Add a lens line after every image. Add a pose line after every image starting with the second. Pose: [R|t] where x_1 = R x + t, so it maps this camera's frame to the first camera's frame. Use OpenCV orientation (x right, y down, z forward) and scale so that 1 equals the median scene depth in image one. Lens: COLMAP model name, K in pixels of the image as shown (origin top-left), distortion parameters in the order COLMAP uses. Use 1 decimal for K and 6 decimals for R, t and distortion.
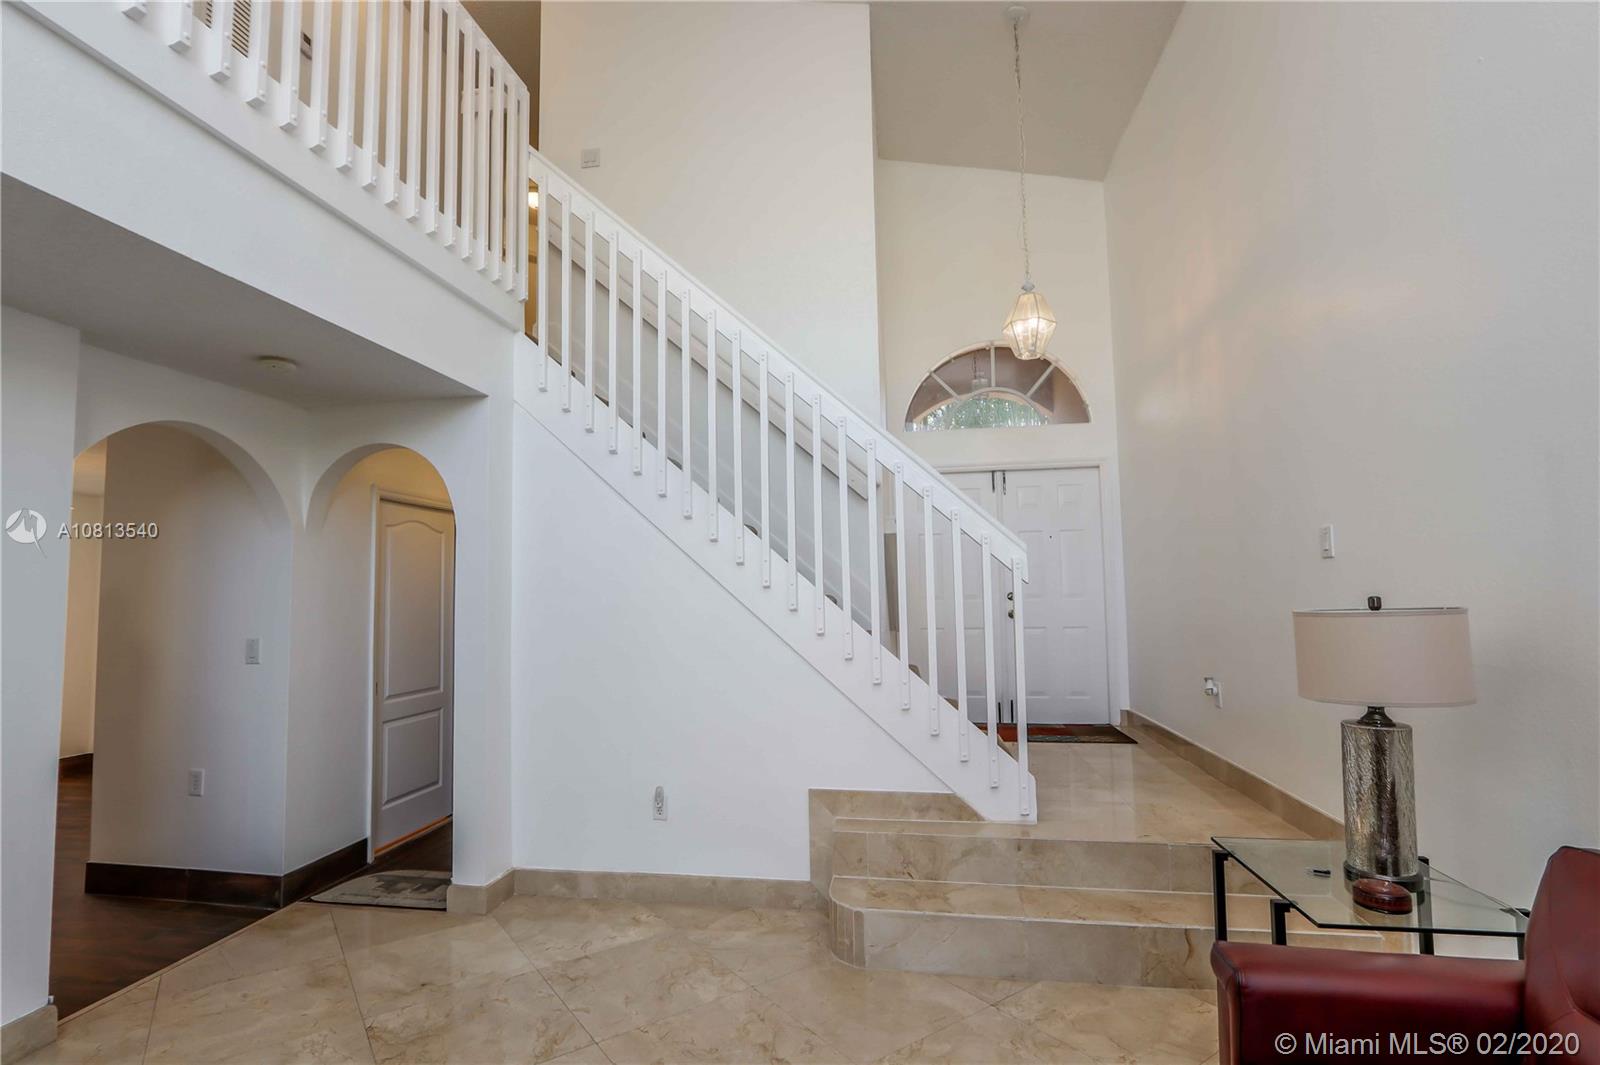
lens RADIAL K [[770.5, 0, 763.3], [0, 770.5, 543.2], [0, 0, 1]] dist [-0.014041, -0.000064]
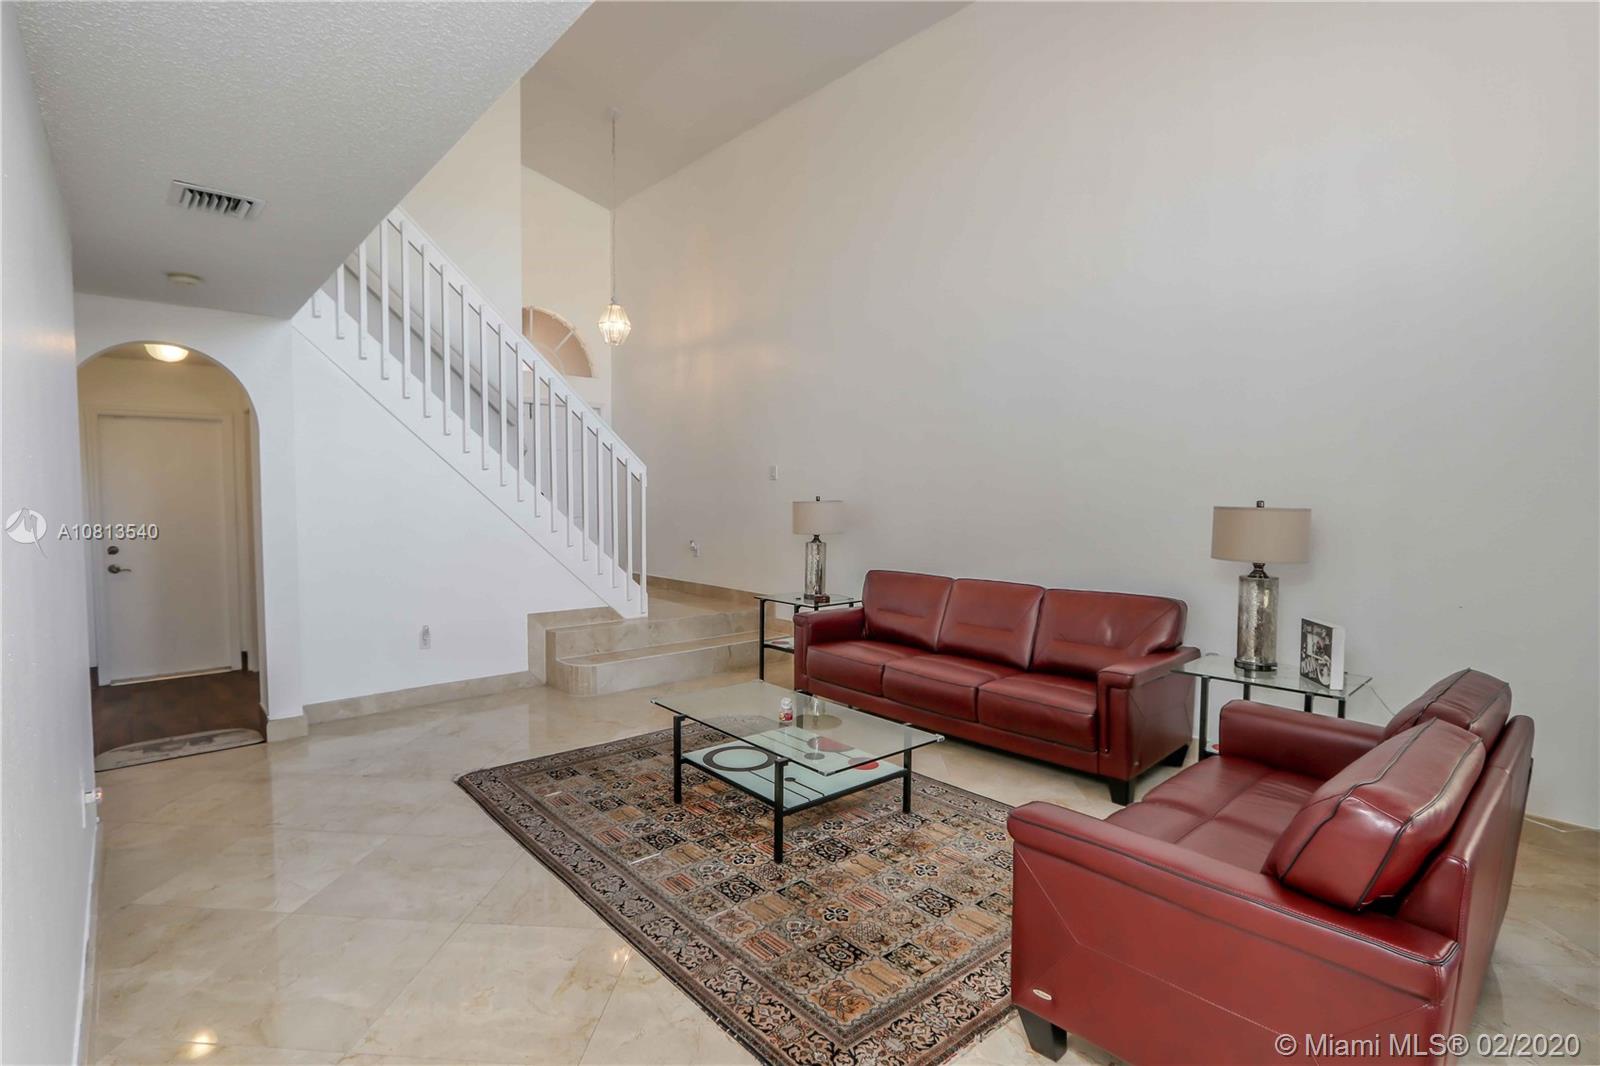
lens RADIAL K [[770.5, 0, 763.3], [0, 770.5, 543.7], [0, 0, 1]] dist [-0.014041, -0.000064]
pose [[0.644627, -0.031146, 0.763862, -0.836864], [-0.063473, 0.993539, 0.094077, -0.003422], [-0.761857, -0.109129, 0.638486, -0.364229]]
